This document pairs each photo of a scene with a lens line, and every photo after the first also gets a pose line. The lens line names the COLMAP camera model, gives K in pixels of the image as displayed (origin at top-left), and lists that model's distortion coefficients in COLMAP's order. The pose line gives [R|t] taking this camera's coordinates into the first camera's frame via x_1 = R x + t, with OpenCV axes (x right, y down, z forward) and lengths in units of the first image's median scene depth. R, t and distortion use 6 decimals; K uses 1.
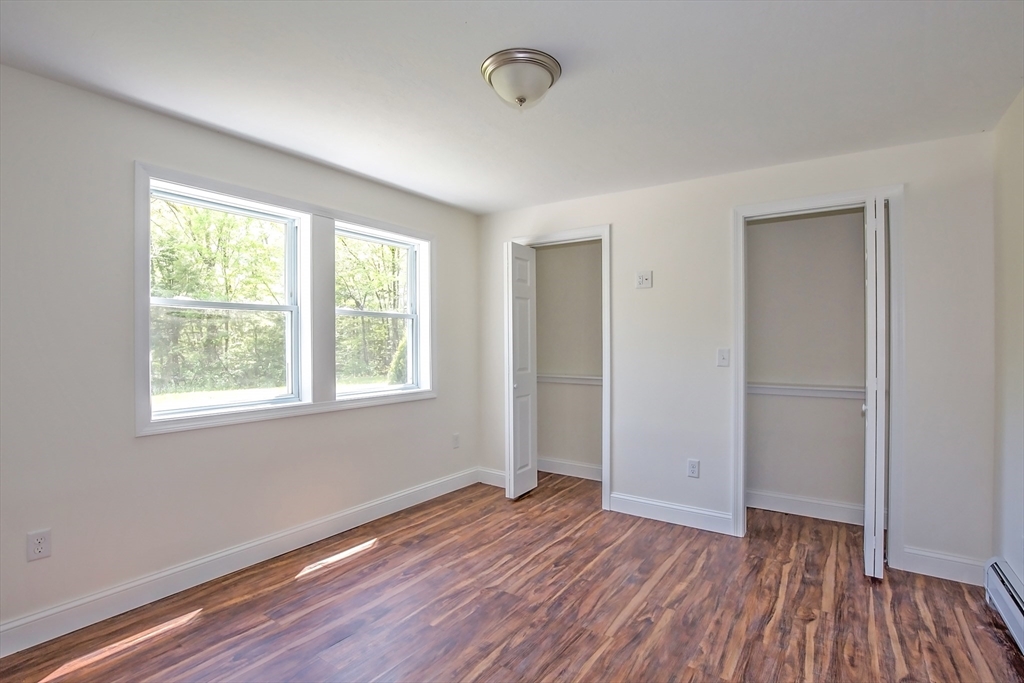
lens RADIAL K [[484.1, 0, 516.2], [0, 484.1, 341.1], [0, 0, 1]] dist [-0.036882, 0.008178]
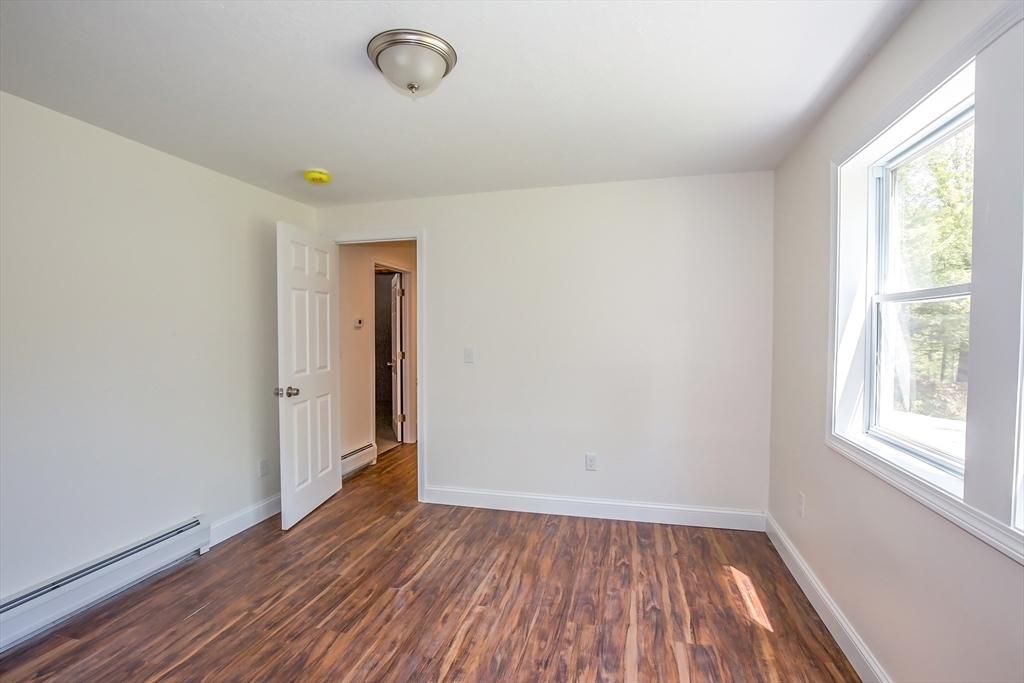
lens RADIAL K [[484.1, 0, 516.2], [0, 484.1, 341.1], [0, 0, 1]] dist [-0.036882, 0.008178]
pose [[-0.936969, 0.012712, -0.349182, 0.148293], [0.003678, 0.999641, 0.026521, -0.041152], [0.349394, 0.023565, -0.936679, 1.919047]]
